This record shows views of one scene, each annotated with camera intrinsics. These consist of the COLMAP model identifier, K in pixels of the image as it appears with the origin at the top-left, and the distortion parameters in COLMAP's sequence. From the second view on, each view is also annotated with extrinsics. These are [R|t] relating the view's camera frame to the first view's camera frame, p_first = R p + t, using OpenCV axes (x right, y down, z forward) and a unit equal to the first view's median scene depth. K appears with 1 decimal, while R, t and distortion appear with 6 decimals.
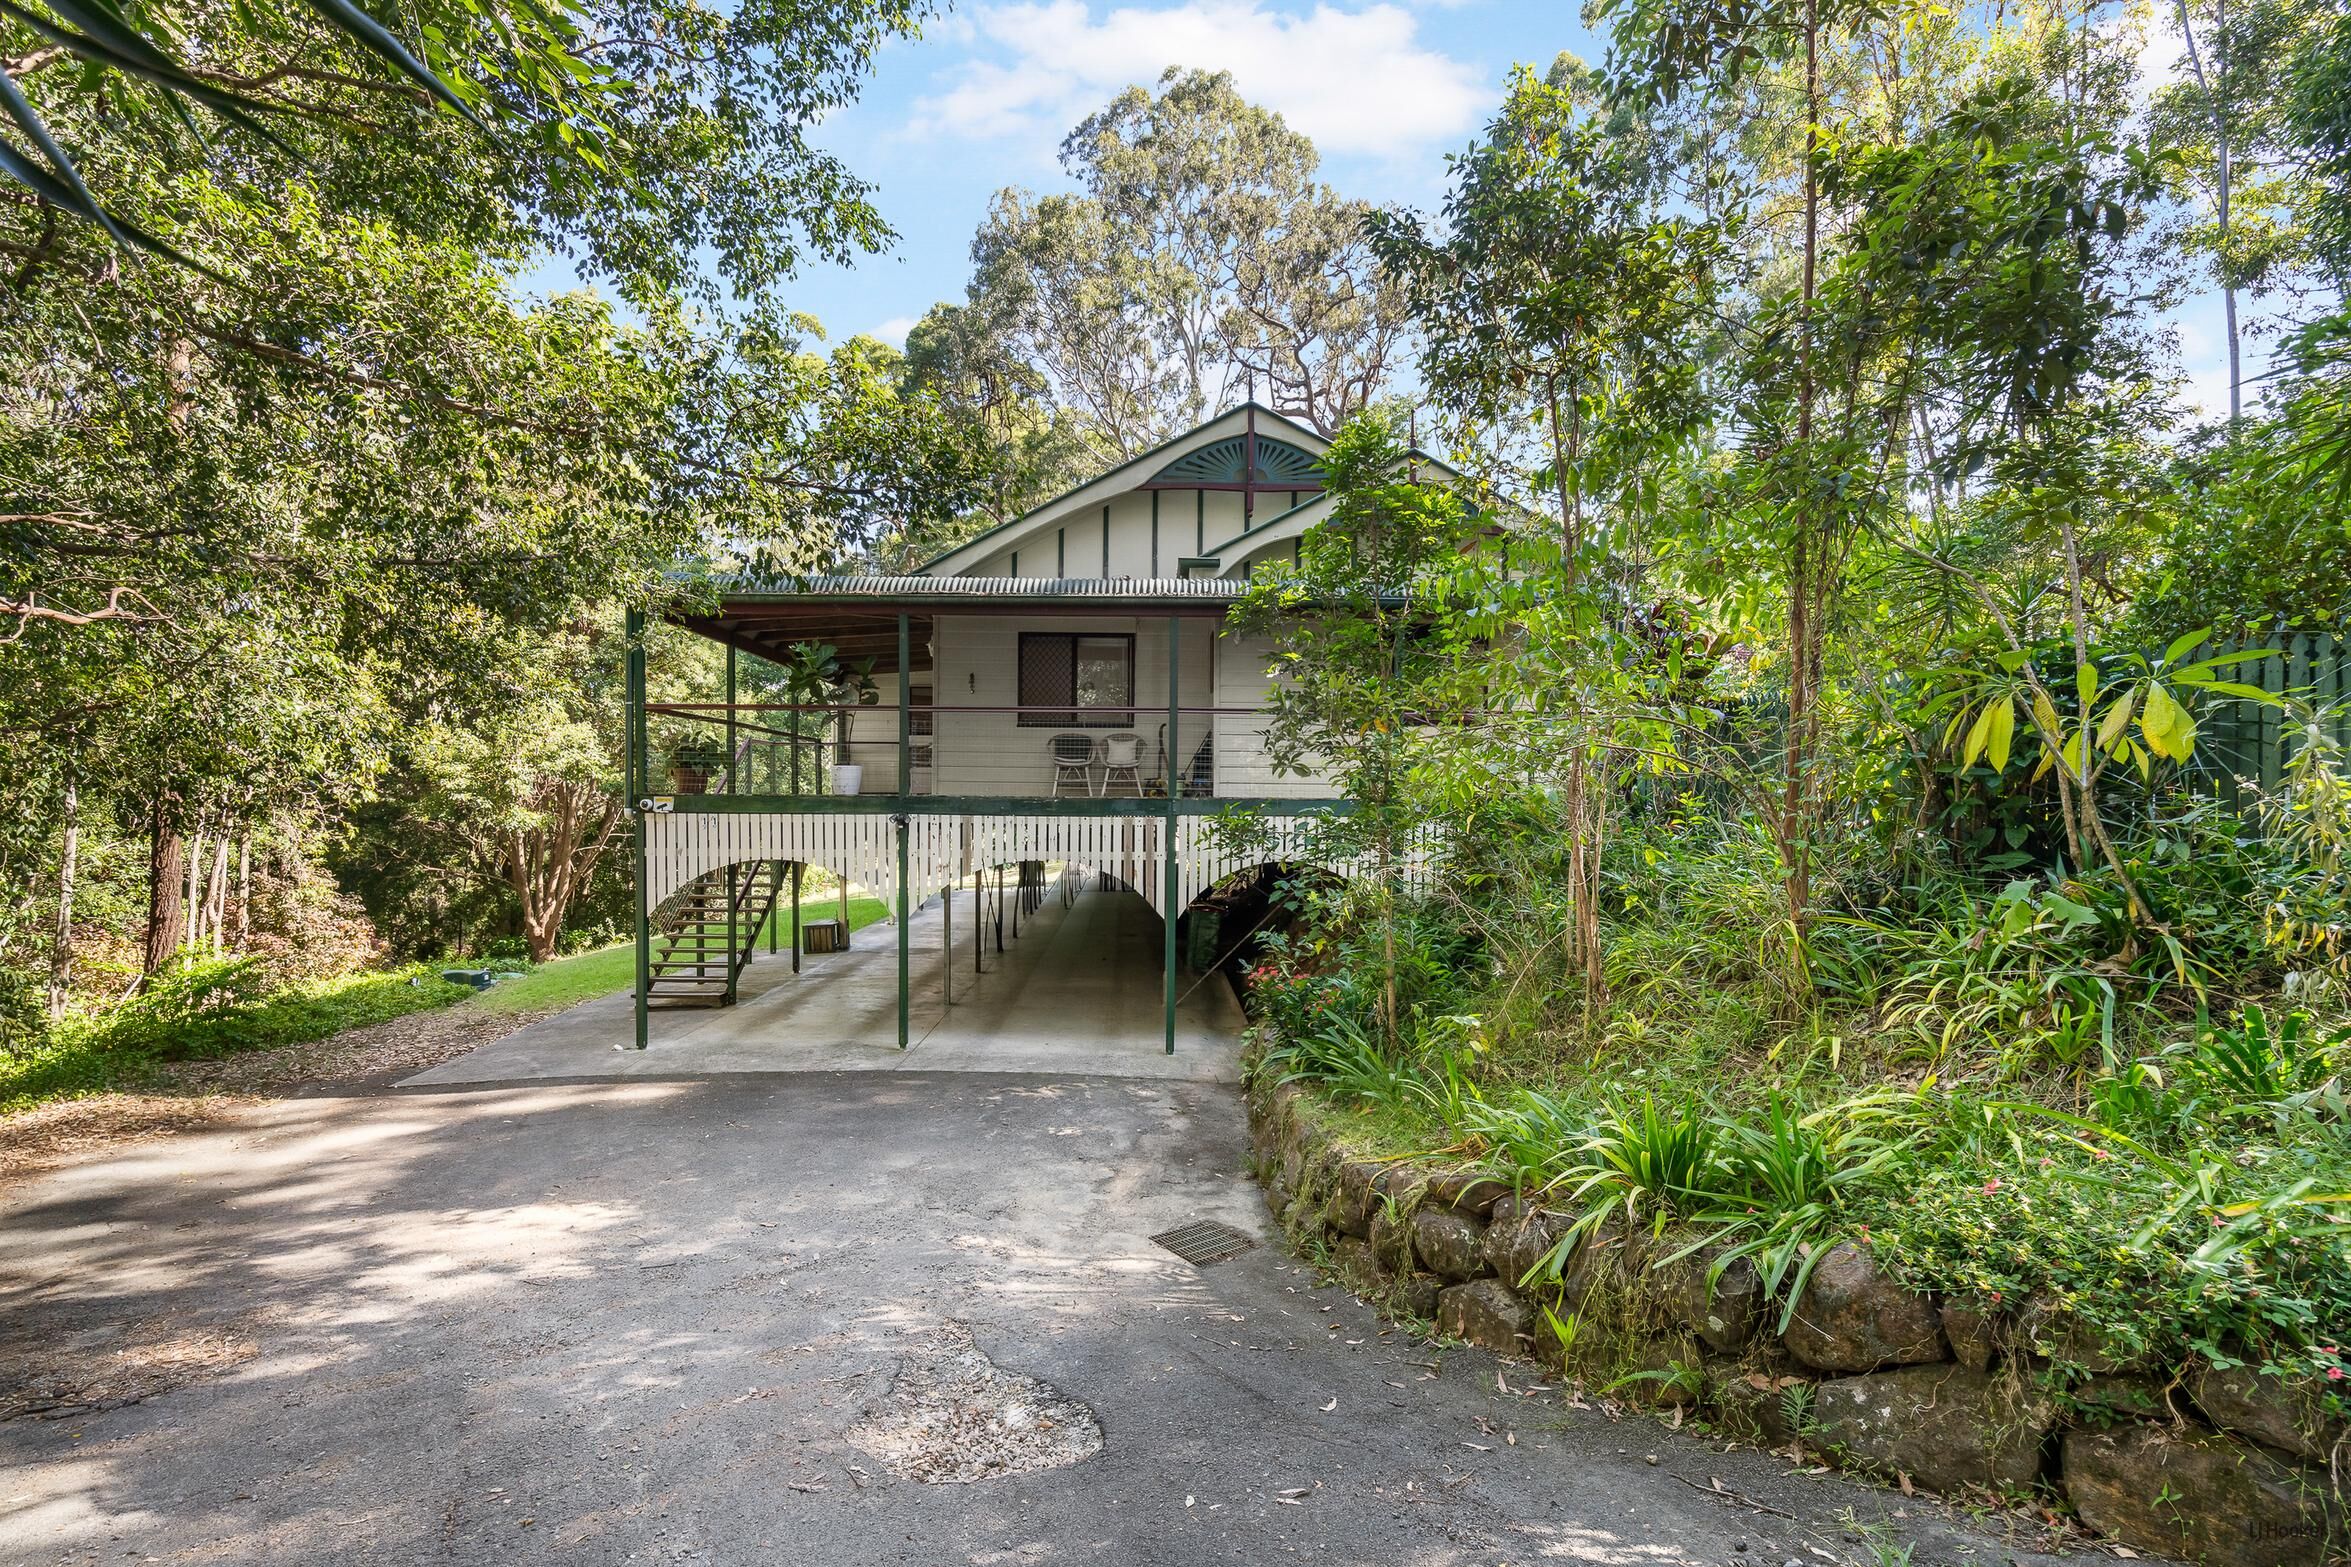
lens RADIAL K [[1068.0, 0, 1175.5], [0, 1068.0, 783.5], [0, 0, 1]] dist [-0.004141, 0.001191]
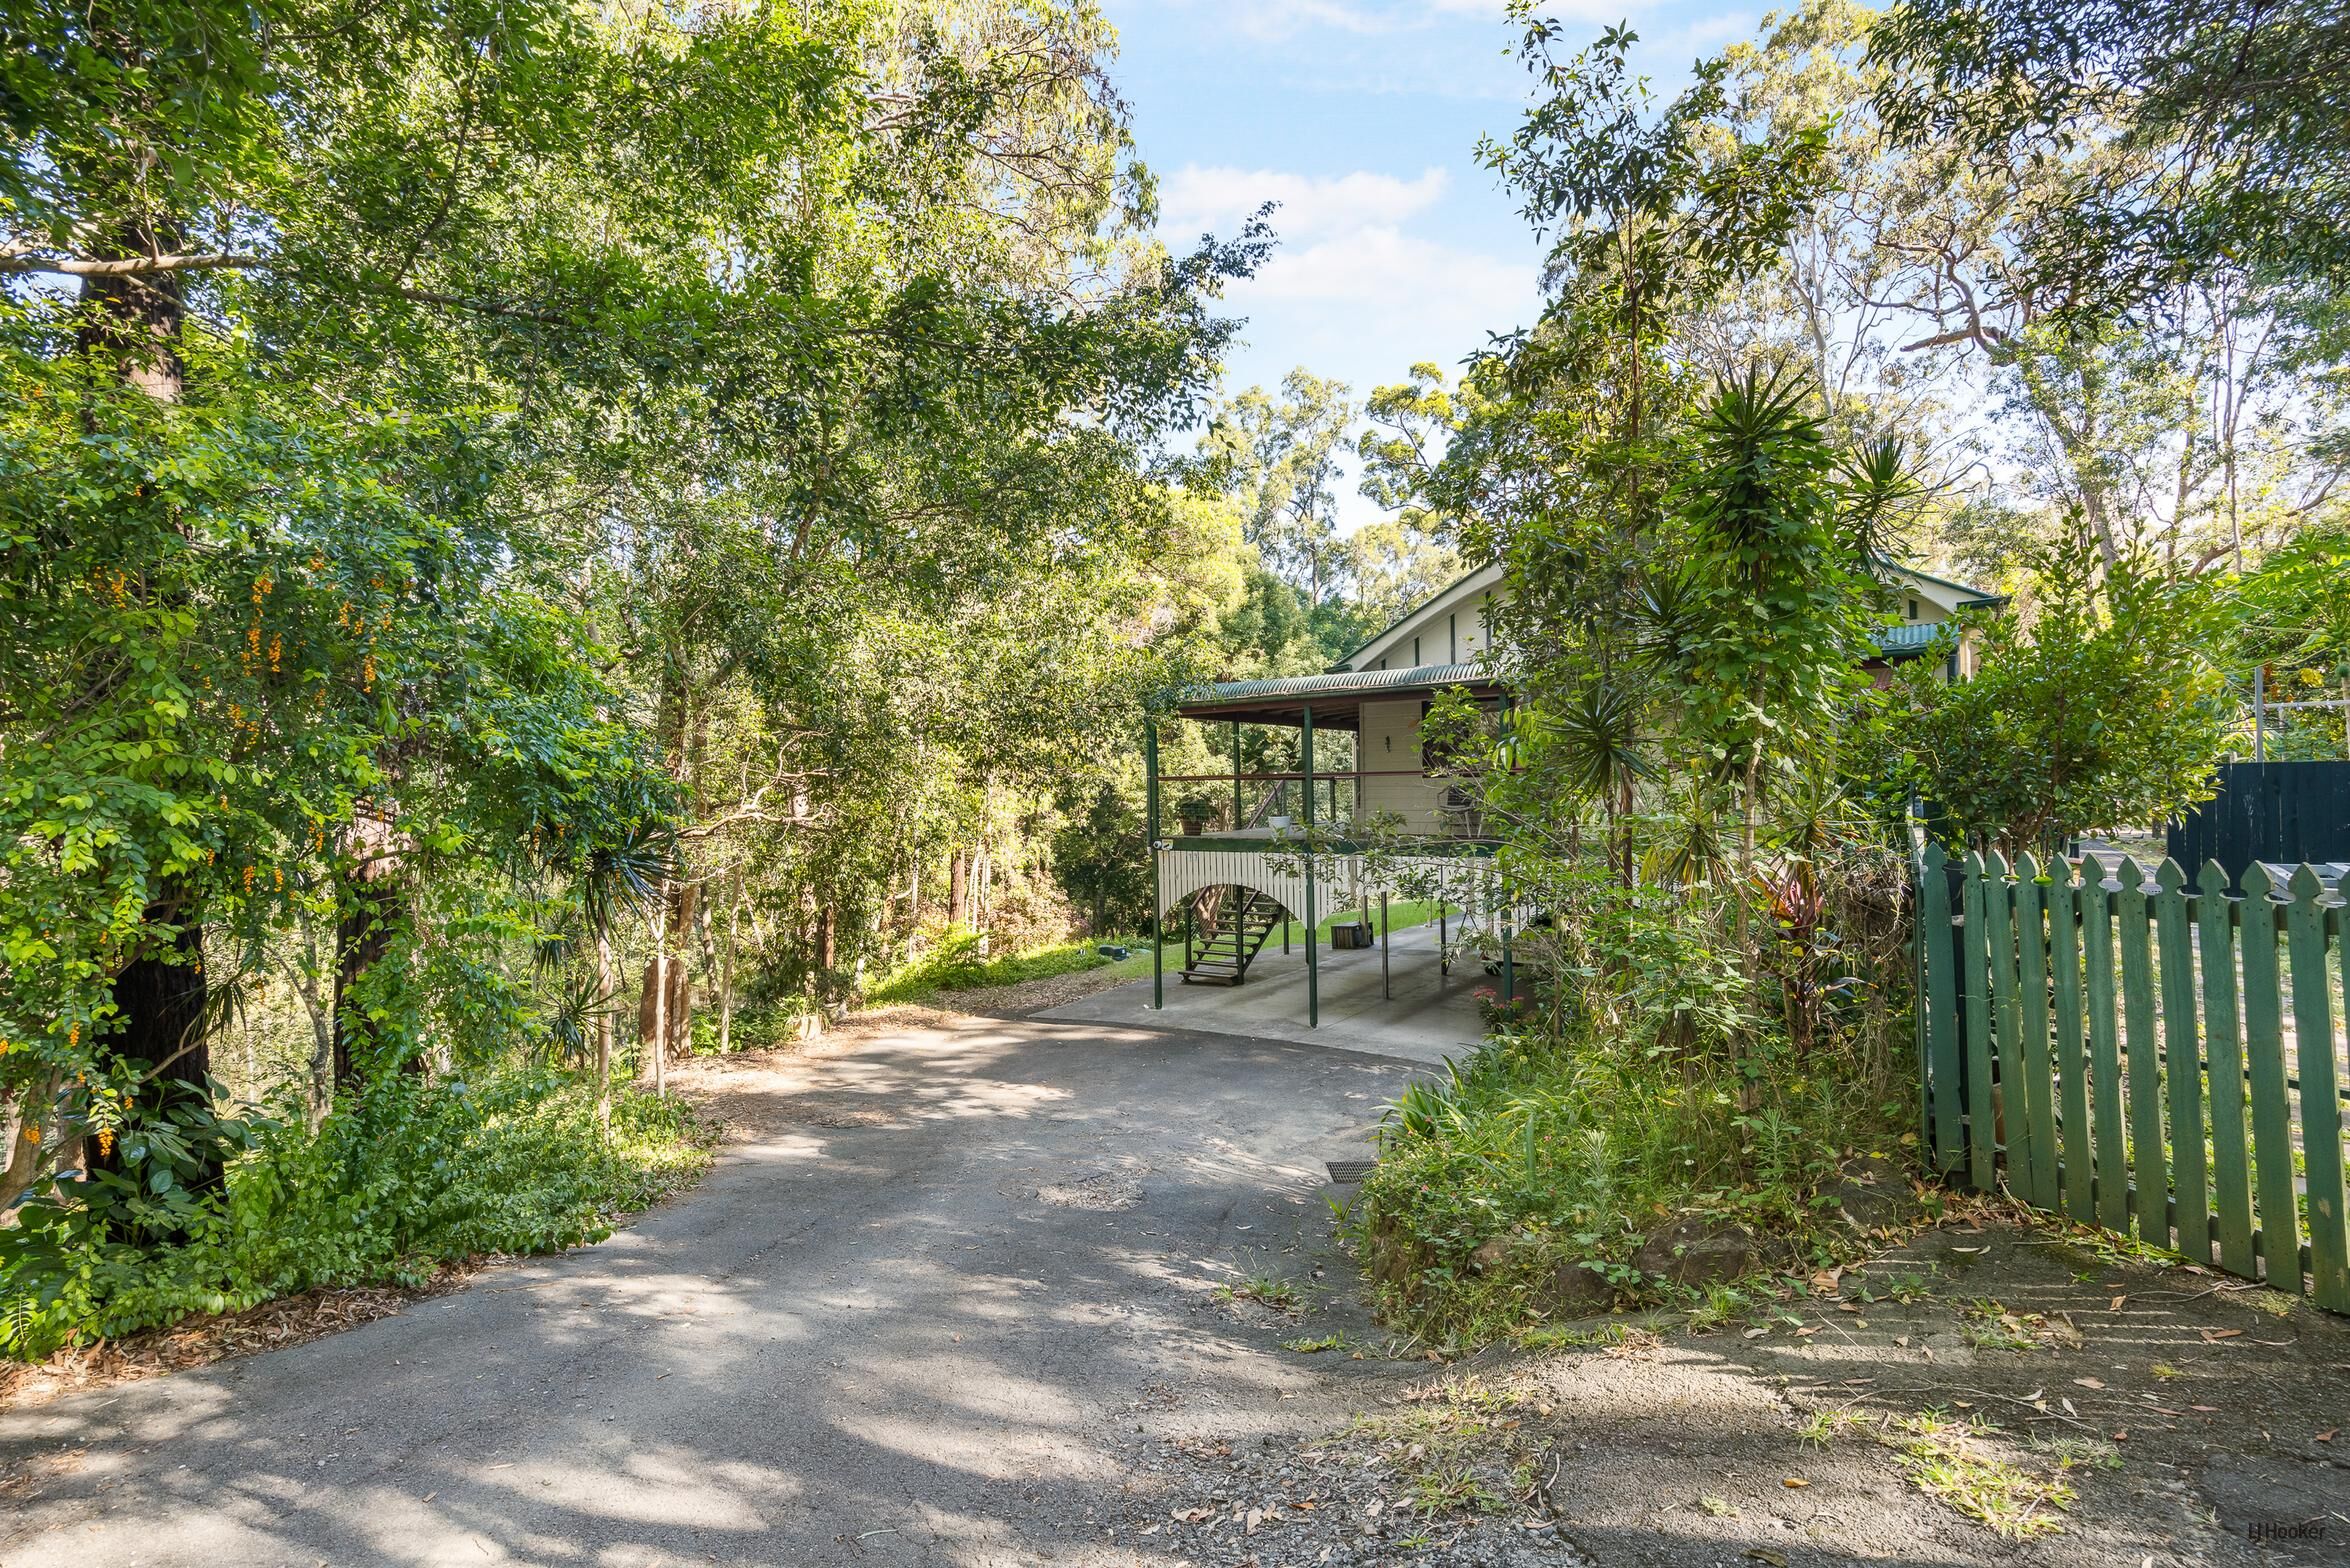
lens RADIAL K [[1067.5, 0, 1175.0], [0, 1067.5, 784.0], [0, 0, 1]] dist [-0.004141, 0.001191]
pose [[0.811643, -0.023750, -0.583670, 0.394730], [0.029545, 0.999563, 0.000413, -0.065393], [0.583406, -0.017580, 0.811991, -0.192760]]
